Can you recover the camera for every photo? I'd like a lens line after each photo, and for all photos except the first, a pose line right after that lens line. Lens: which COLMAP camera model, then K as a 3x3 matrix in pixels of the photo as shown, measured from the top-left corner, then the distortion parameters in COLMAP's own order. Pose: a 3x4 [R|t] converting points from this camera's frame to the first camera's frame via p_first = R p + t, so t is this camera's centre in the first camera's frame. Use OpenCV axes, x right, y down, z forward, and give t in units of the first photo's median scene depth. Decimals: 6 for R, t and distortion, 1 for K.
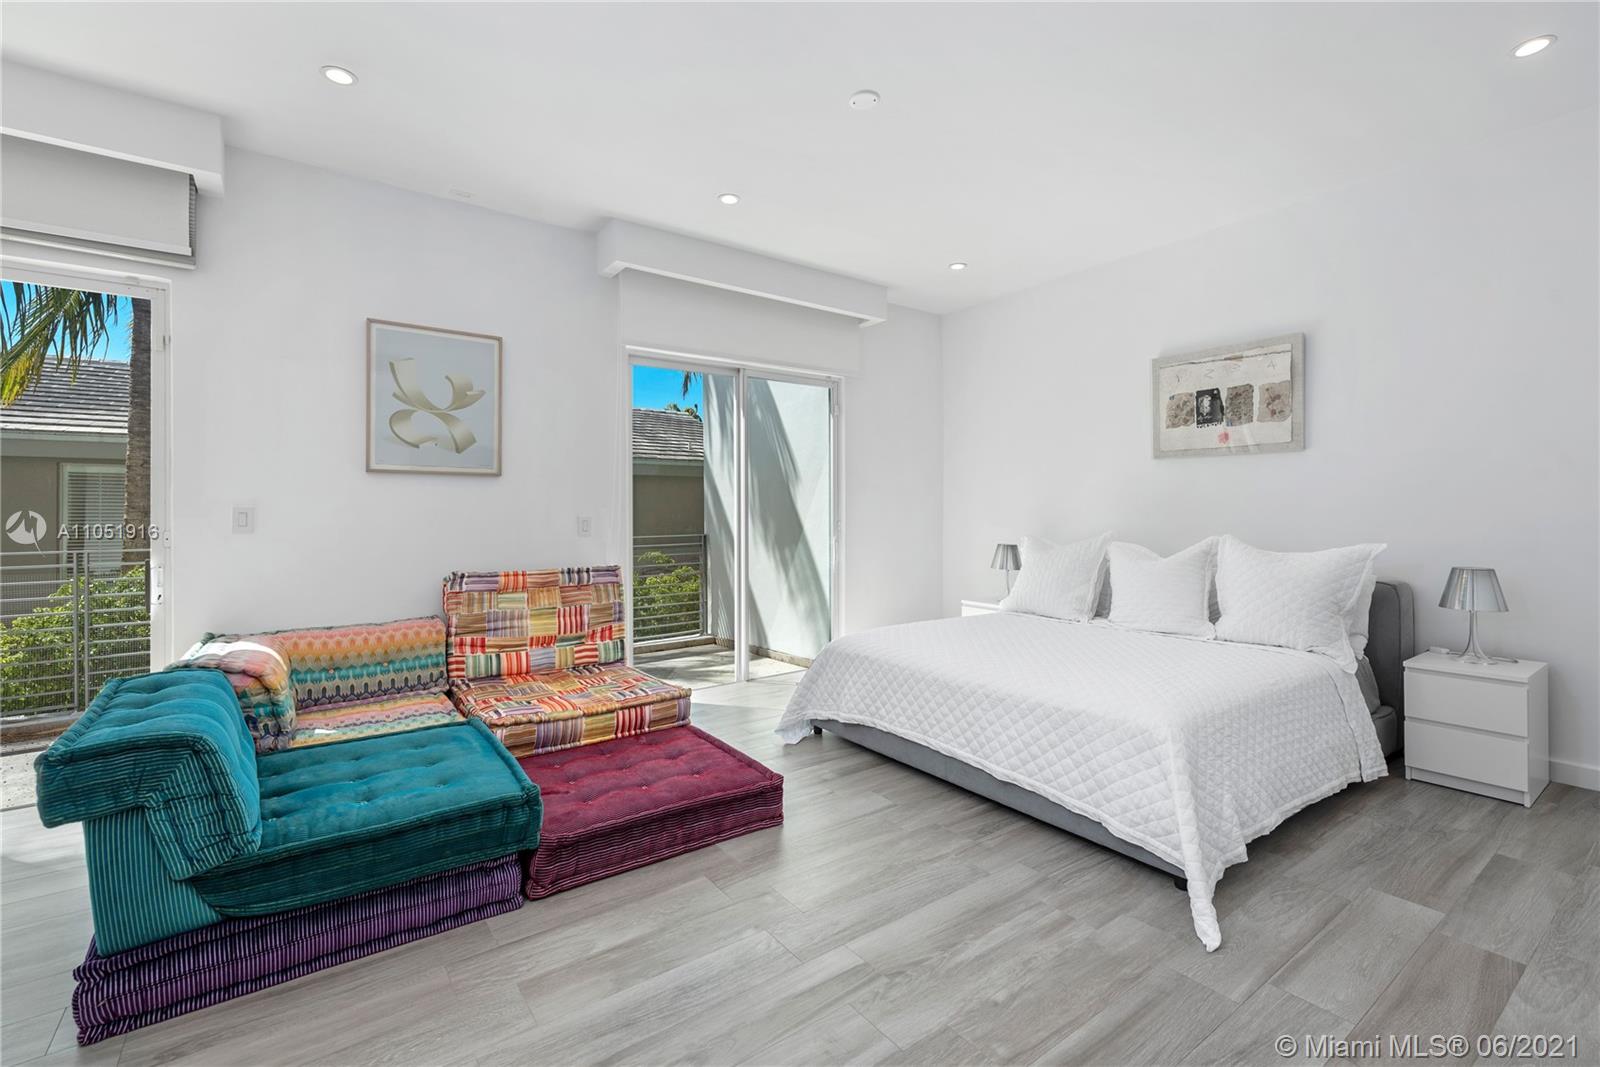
lens RADIAL K [[707.9, 0, 787.4], [0, 707.9, 512.3], [0, 0, 1]] dist [0.013704, -0.001291]
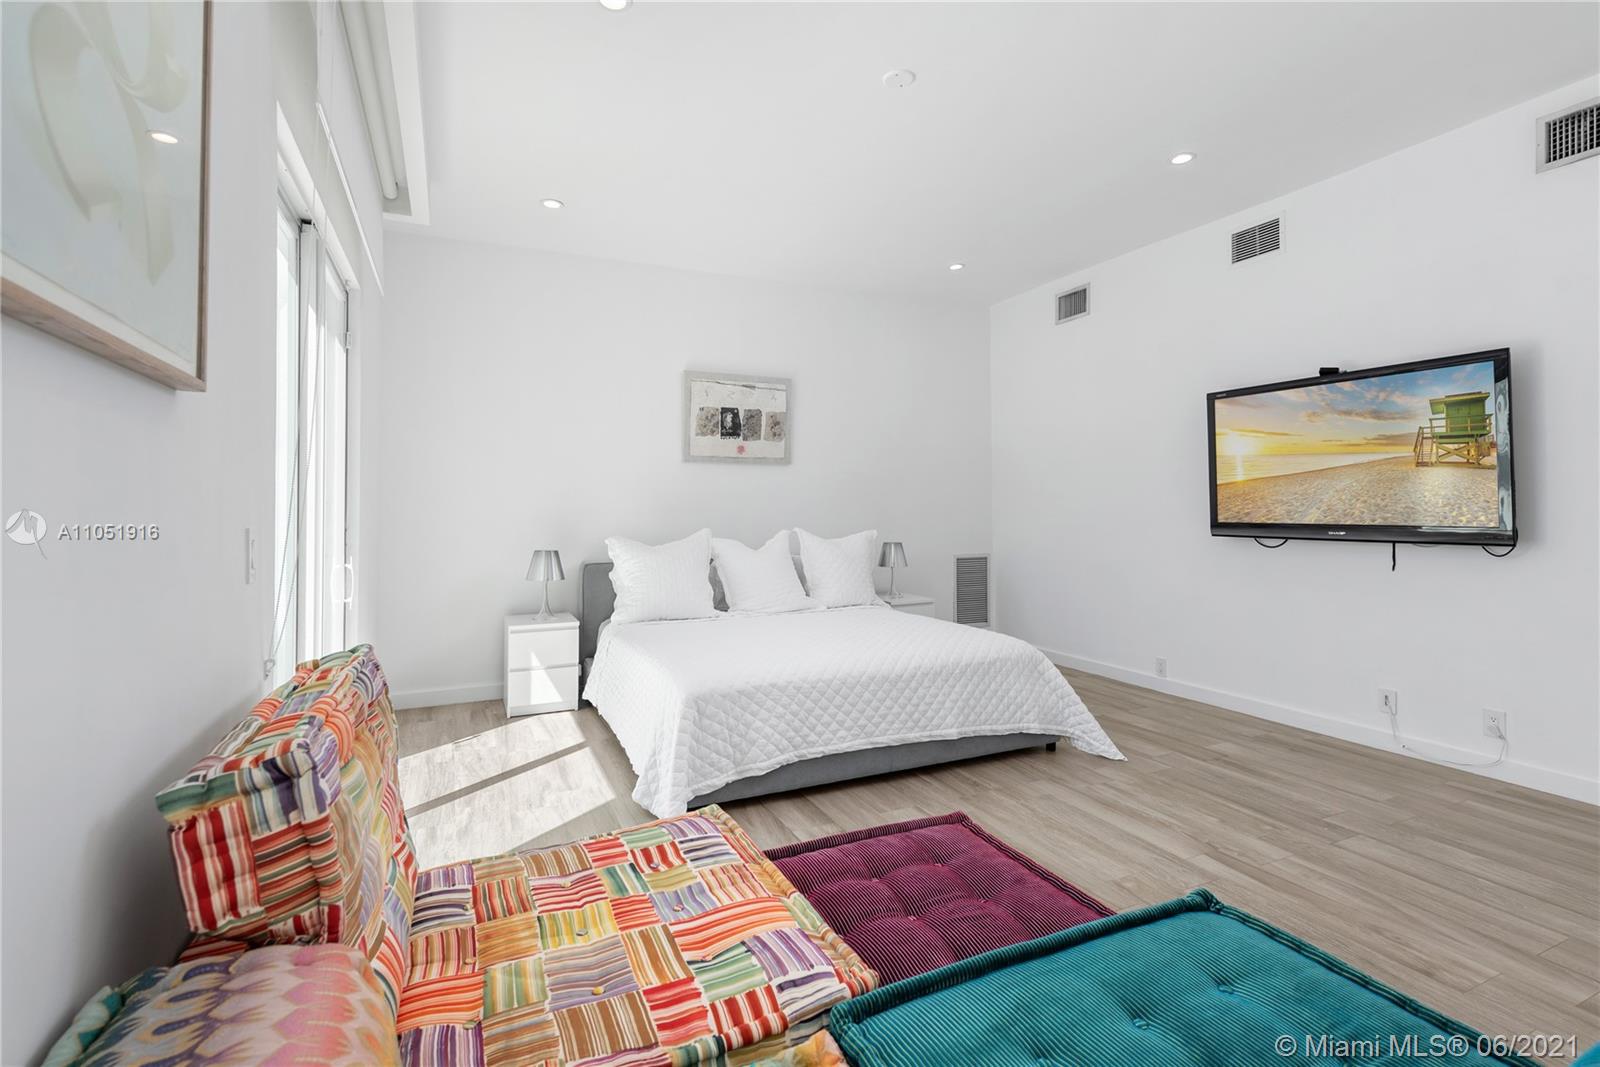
lens RADIAL K [[735.6, 0, 805.9], [0, 735.6, 504.6], [0, 0, 1]] dist [-0.000414, -0.000485]
pose [[0.172803, 0.005602, 0.984941, -0.667788], [0.005413, 0.999963, -0.006637, -0.001606], [-0.984942, 0.006478, 0.172766, 0.735753]]
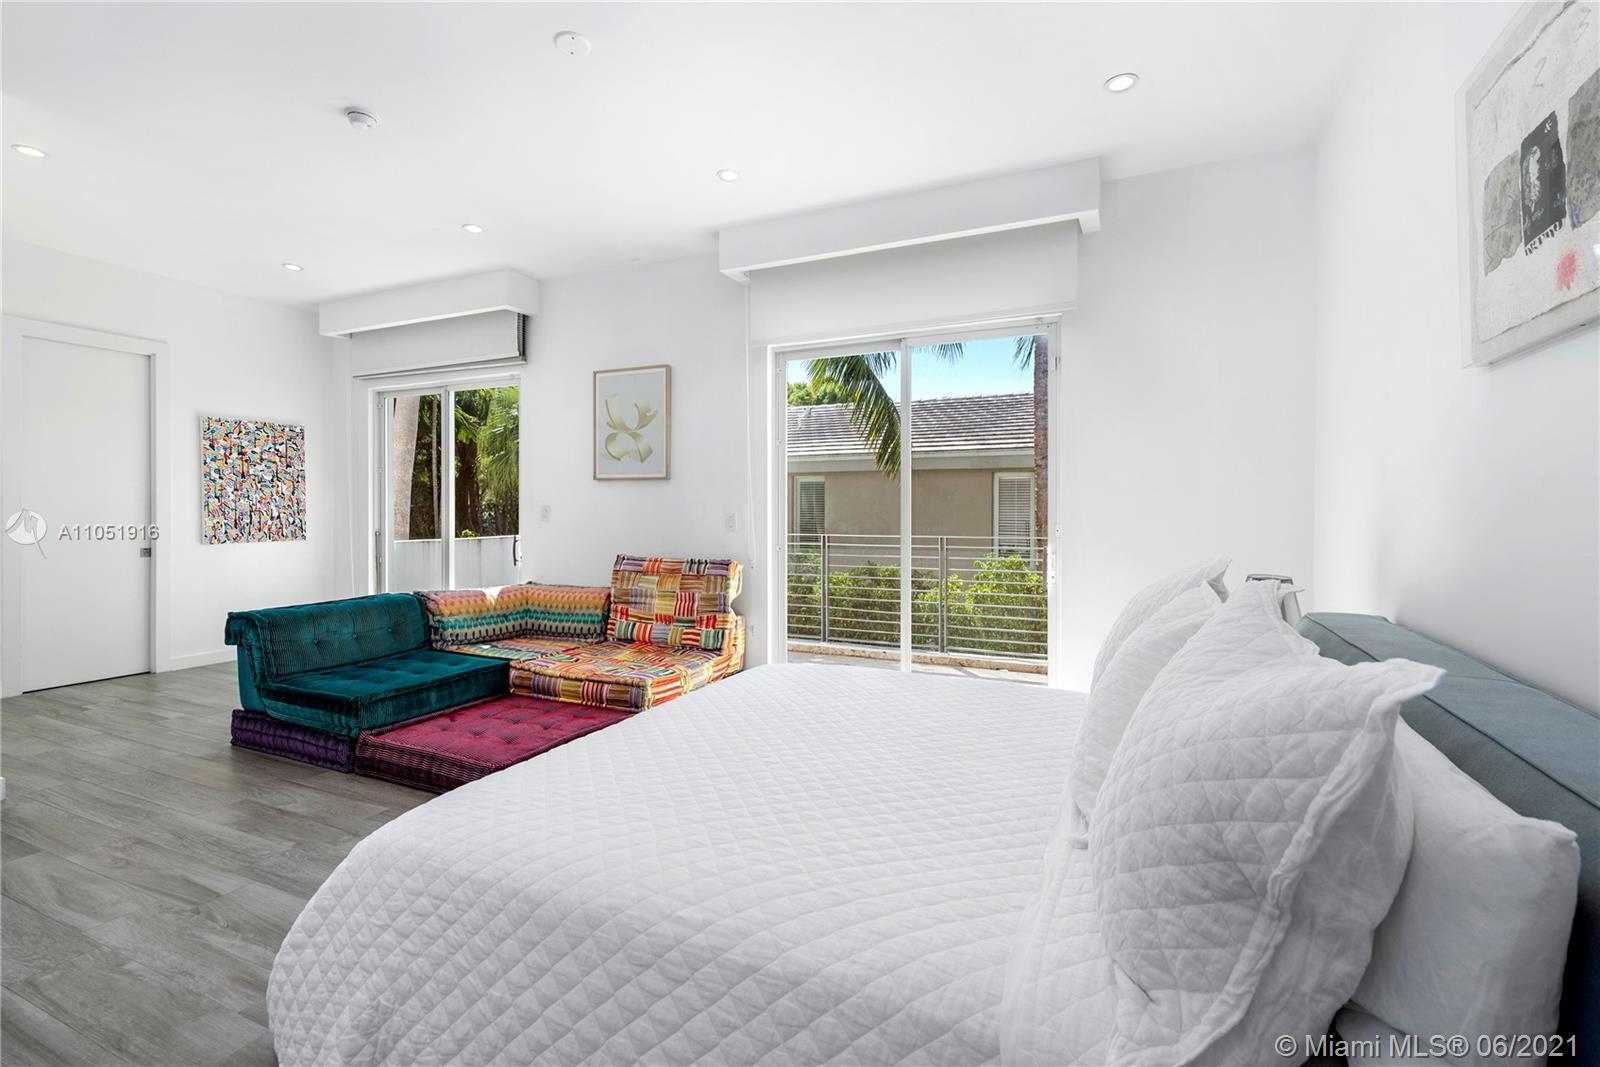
lens RADIAL K [[707.9, 0, 787.4], [0, 707.9, 512.3], [0, 0, 1]] dist [0.013704, -0.001291]
pose [[0.484973, 0.007845, -0.874494, 0.787741], [-0.002429, 0.999968, 0.007624, -0.004468], [0.874526, -0.001574, 0.484977, 0.616990]]
